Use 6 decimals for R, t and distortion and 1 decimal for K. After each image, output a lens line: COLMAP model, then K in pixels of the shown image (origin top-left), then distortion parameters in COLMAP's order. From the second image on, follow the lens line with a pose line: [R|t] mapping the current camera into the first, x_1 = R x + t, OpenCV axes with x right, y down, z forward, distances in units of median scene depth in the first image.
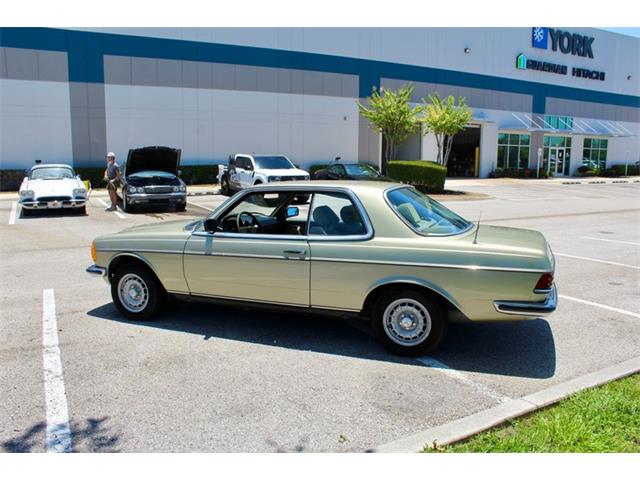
lens RADIAL K [[531.2, 0, 320.1], [0, 531.2, 243.2], [0, 0, 1]] dist [-0.171372, 0.152368]
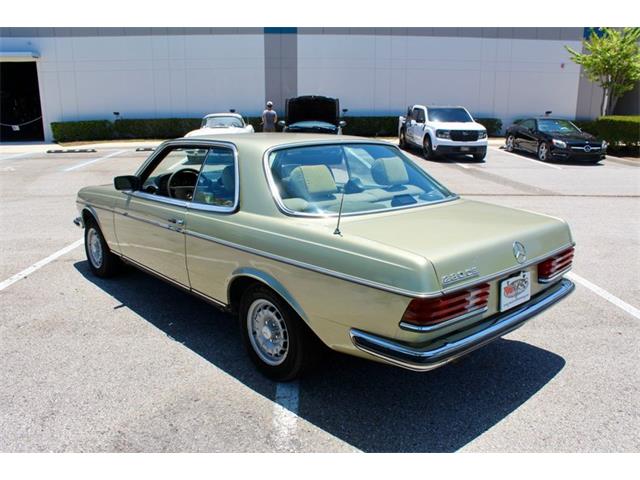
lens RADIAL K [[531.2, 0, 320.1], [0, 531.2, 243.2], [0, 0, 1]] dist [-0.171372, 0.152368]
pose [[0.897706, 0.104629, -0.427992, 0.128867], [-0.066870, 0.992496, 0.102372, -0.012156], [0.435492, -0.063280, 0.897966, 0.095941]]
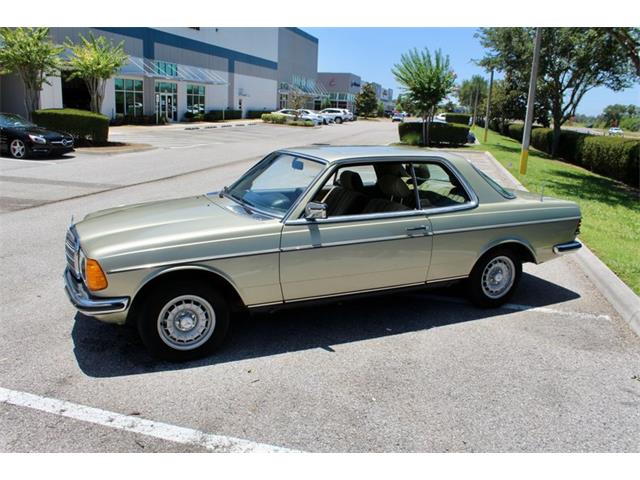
lens RADIAL K [[531.2, 0, 320.1], [0, 531.2, 243.2], [0, 0, 1]] dist [-0.171372, 0.152368]
pose [[0.695582, -0.157428, 0.700986, -0.210601], [0.083178, 0.986782, 0.139075, -0.025945], [-0.713615, -0.038431, 0.699483, 0.122564]]
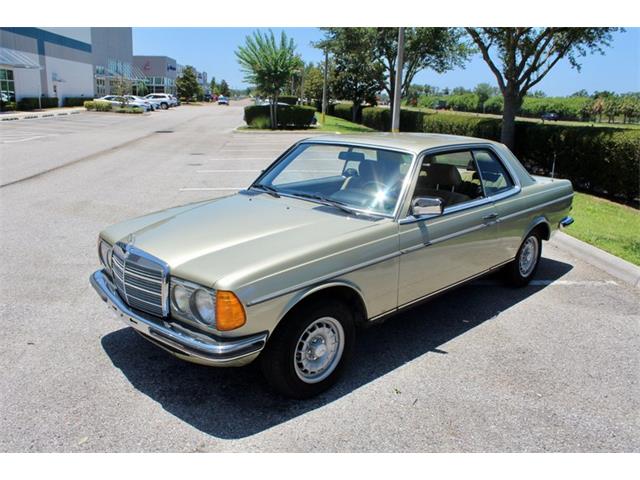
lens RADIAL K [[531.2, 0, 320.1], [0, 531.2, 243.2], [0, 0, 1]] dist [-0.171372, 0.152368]
pose [[0.411140, -0.233138, 0.881255, -0.252852], [0.116362, 0.972256, 0.202925, -0.040560], [-0.904115, 0.019114, 0.426861, 0.226652]]
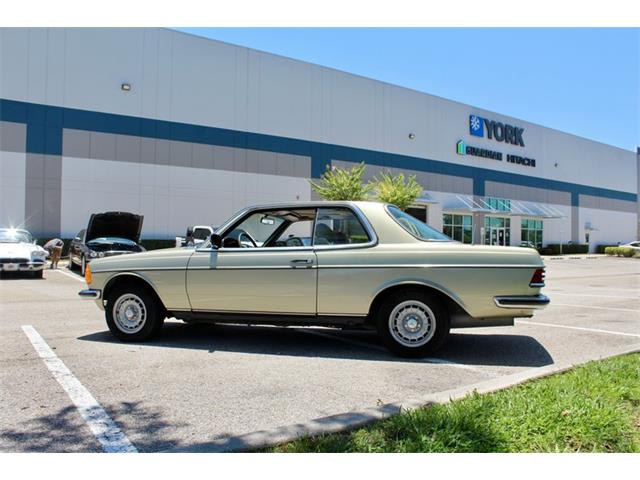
lens RADIAL K [[531.2, 0, 320.1], [0, 531.2, 243.2], [0, 0, 1]] dist [-0.171372, 0.152368]
pose [[0.994296, 0.002410, 0.106627, -0.031742], [0.015548, 0.985788, -0.167271, 0.040417], [-0.105514, 0.167974, 0.980128, -0.008329]]
